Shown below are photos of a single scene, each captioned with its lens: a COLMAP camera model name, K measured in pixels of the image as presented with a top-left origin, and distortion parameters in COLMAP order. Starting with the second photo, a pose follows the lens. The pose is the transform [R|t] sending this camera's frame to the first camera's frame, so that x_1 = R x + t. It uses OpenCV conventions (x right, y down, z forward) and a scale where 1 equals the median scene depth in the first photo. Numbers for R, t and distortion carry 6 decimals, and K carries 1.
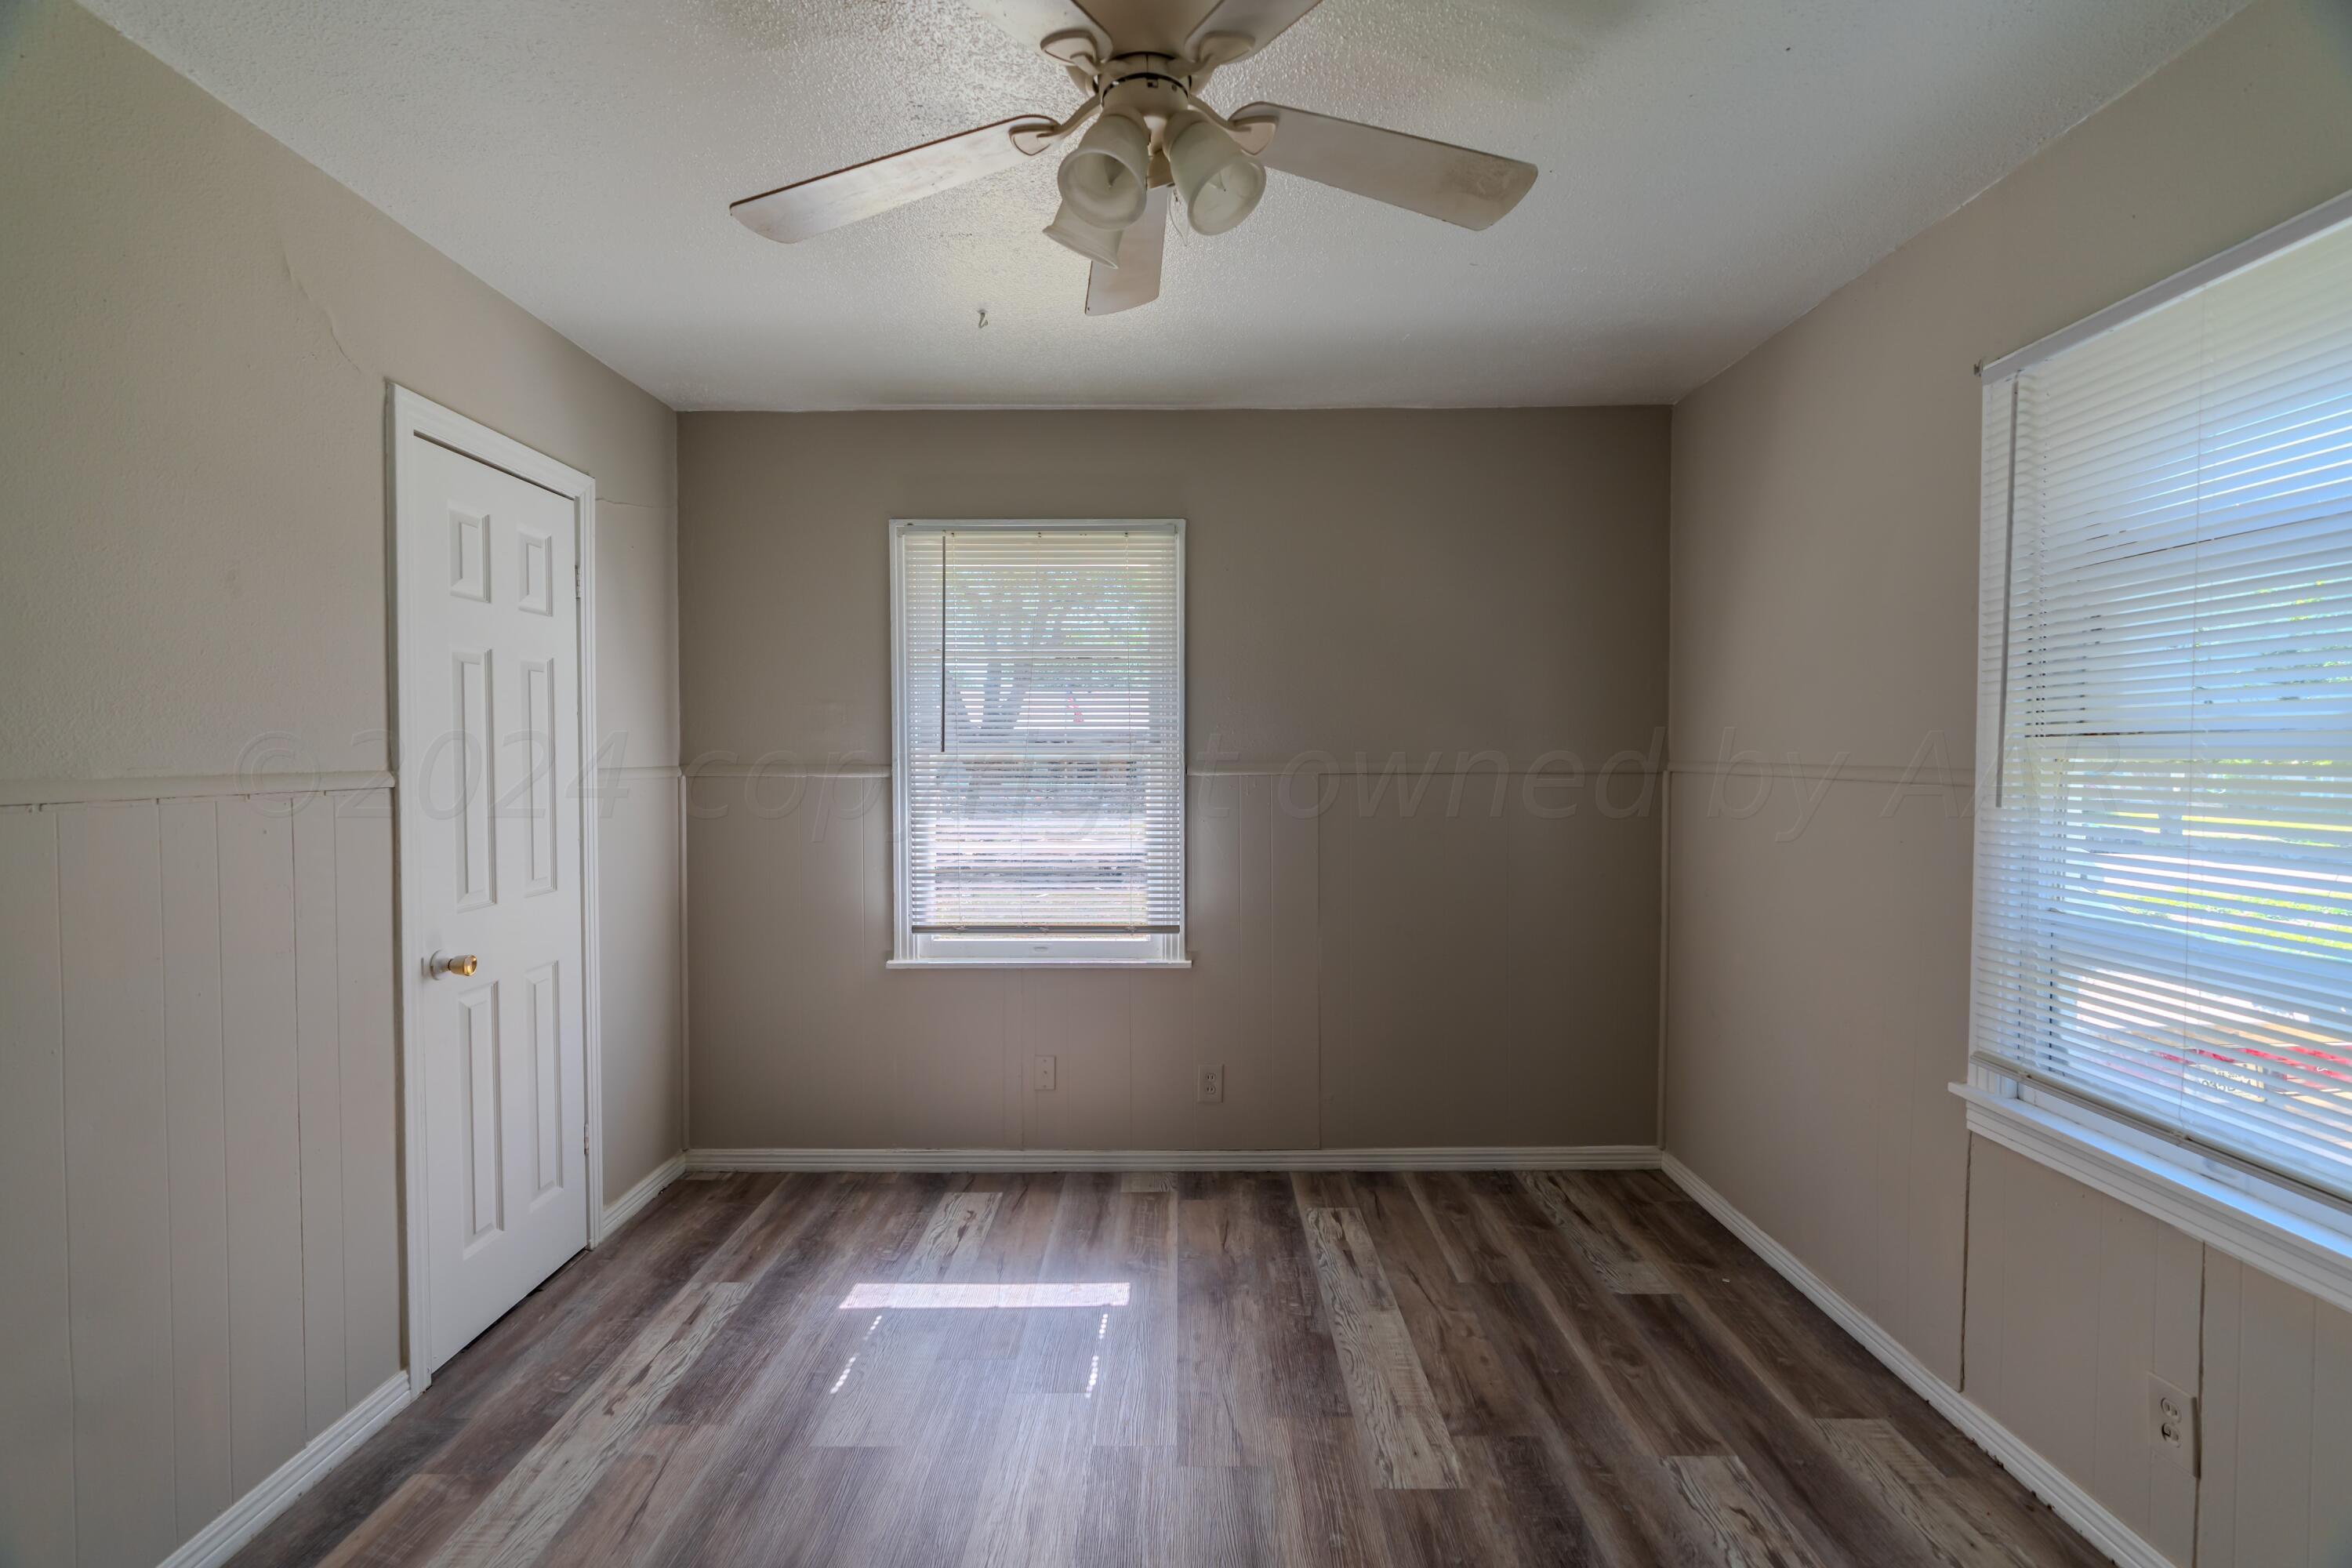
lens RADIAL K [[1069.3, 0, 1173.2], [0, 1069.3, 784.1], [0, 0, 1]] dist [0.001657, 0.000135]
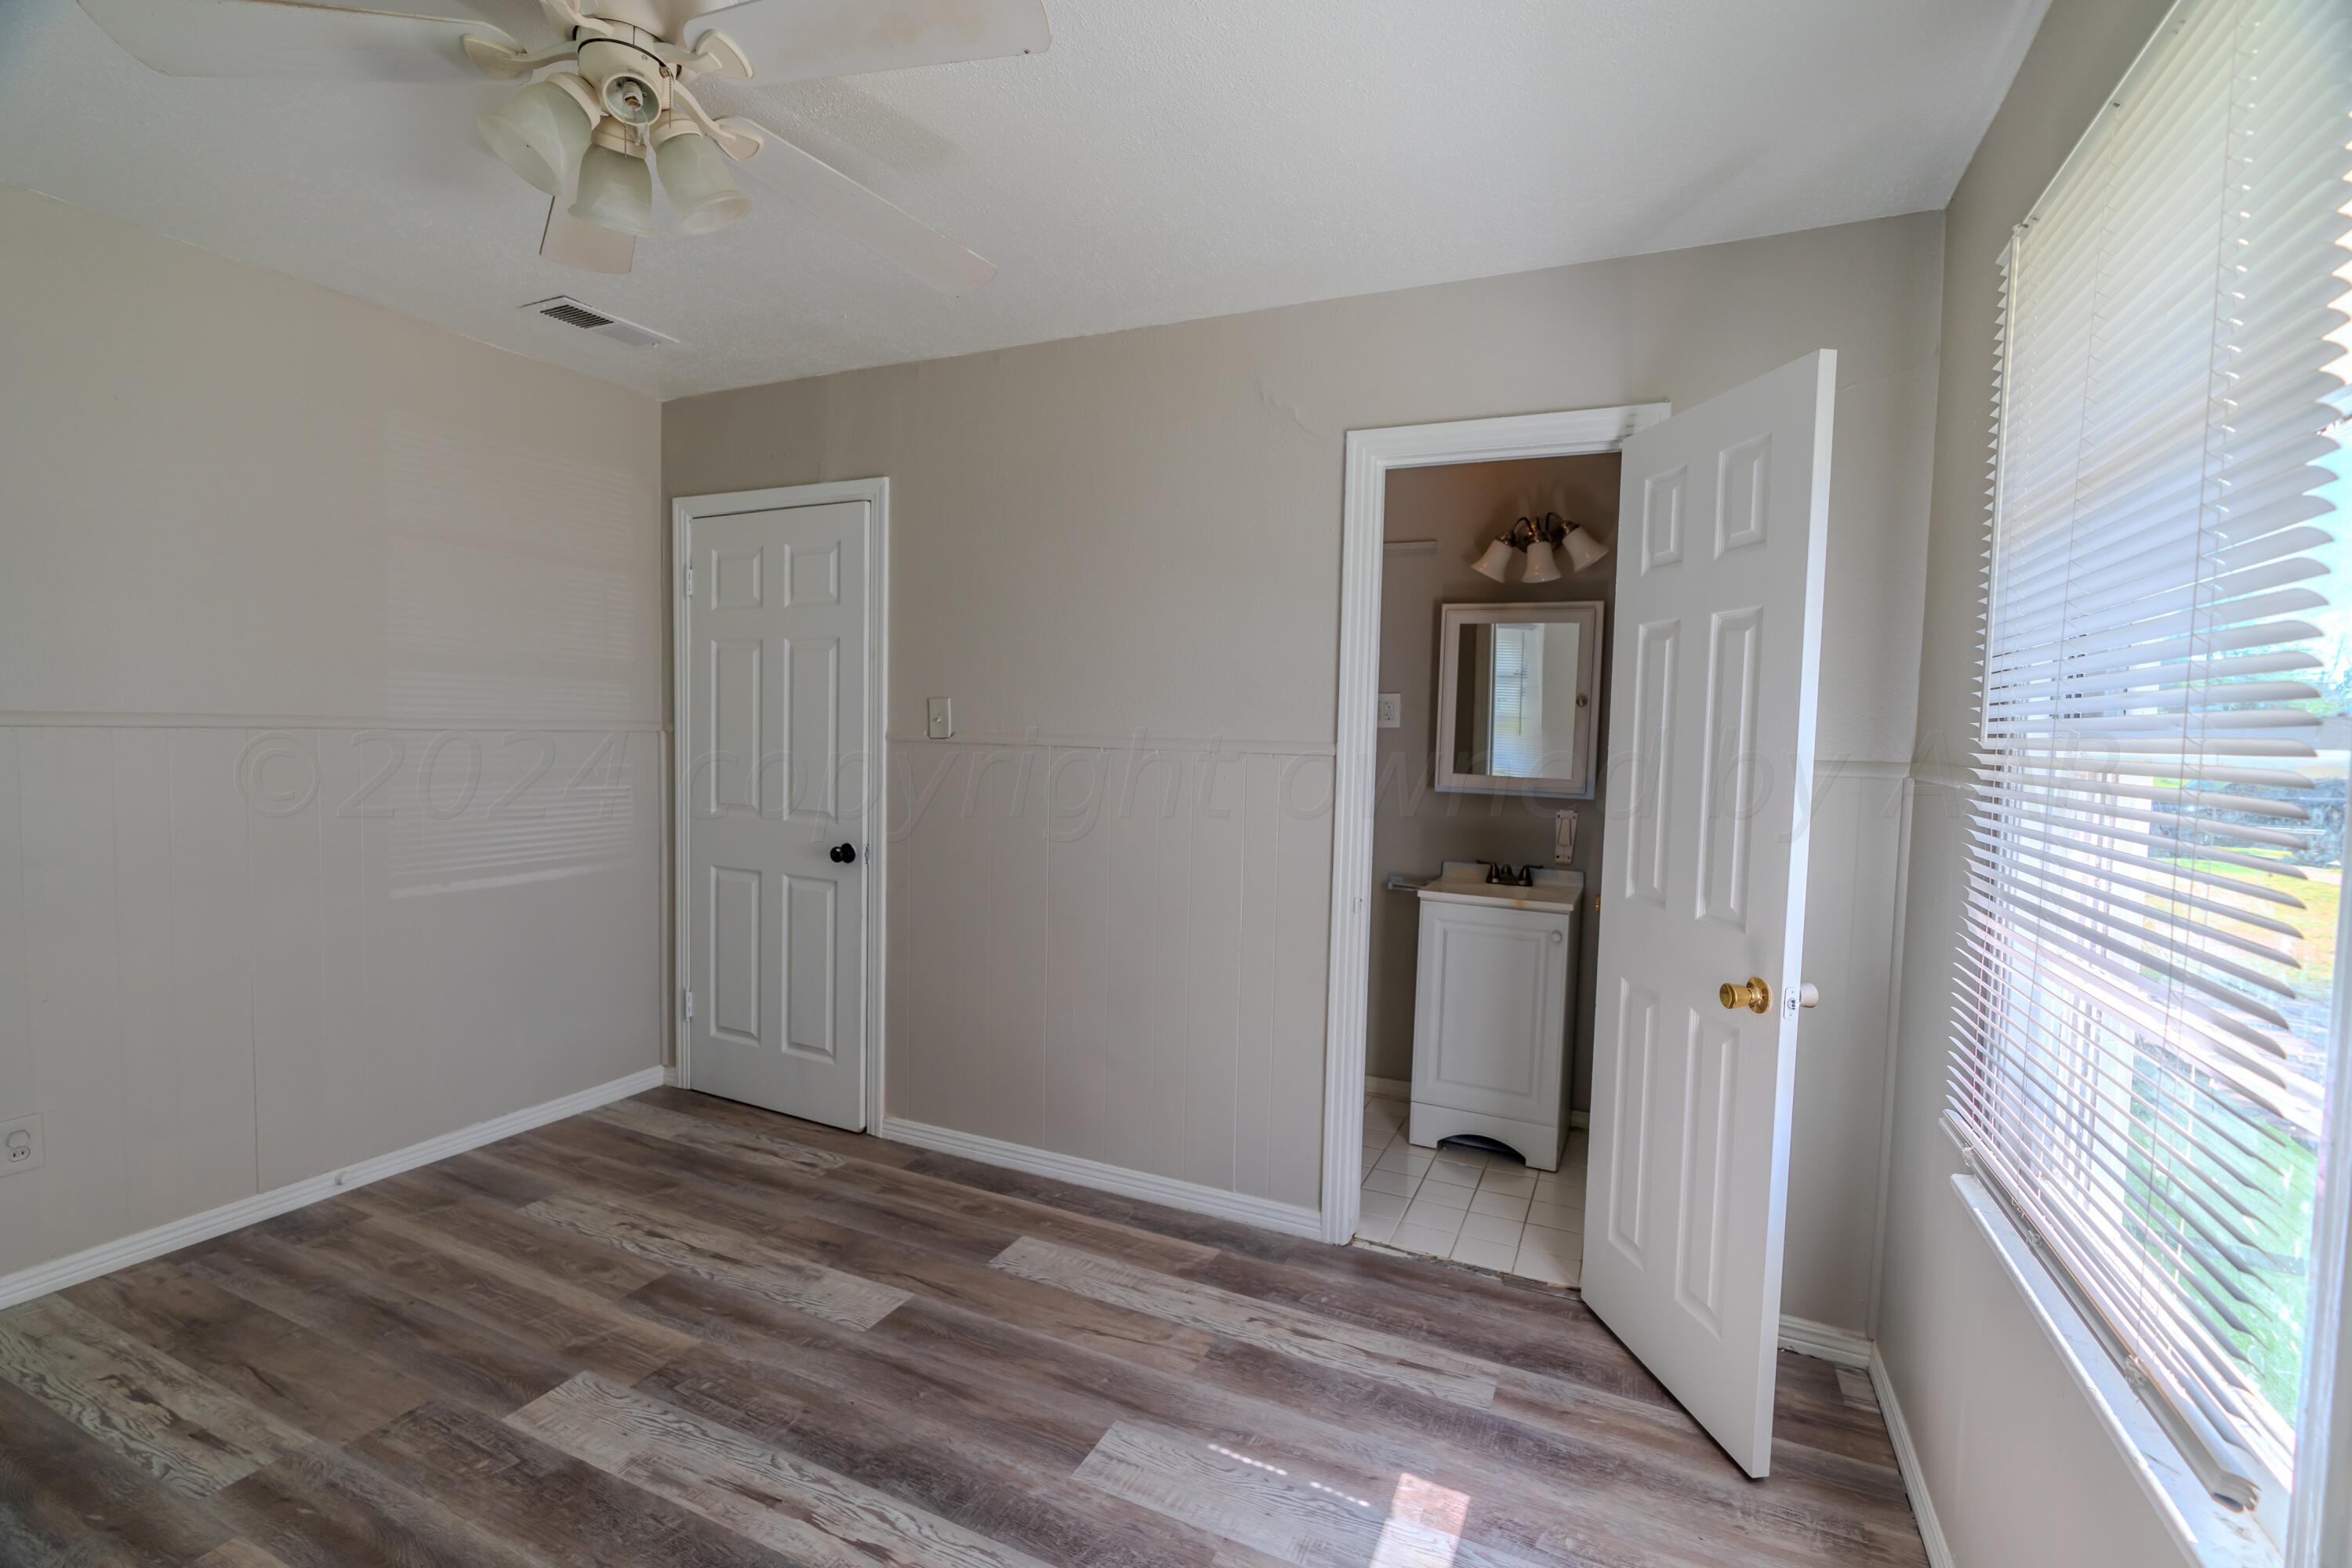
lens RADIAL K [[1049.7, 0, 1168.3], [0, 1049.7, 780.4], [0, 0, 1]] dist [-0.002606, 0.000367]
pose [[-0.419525, 0.034426, -0.907091, 0.467646], [-0.051027, 0.996806, 0.061430, -0.032906], [0.906308, 0.072058, -0.416429, 1.304864]]
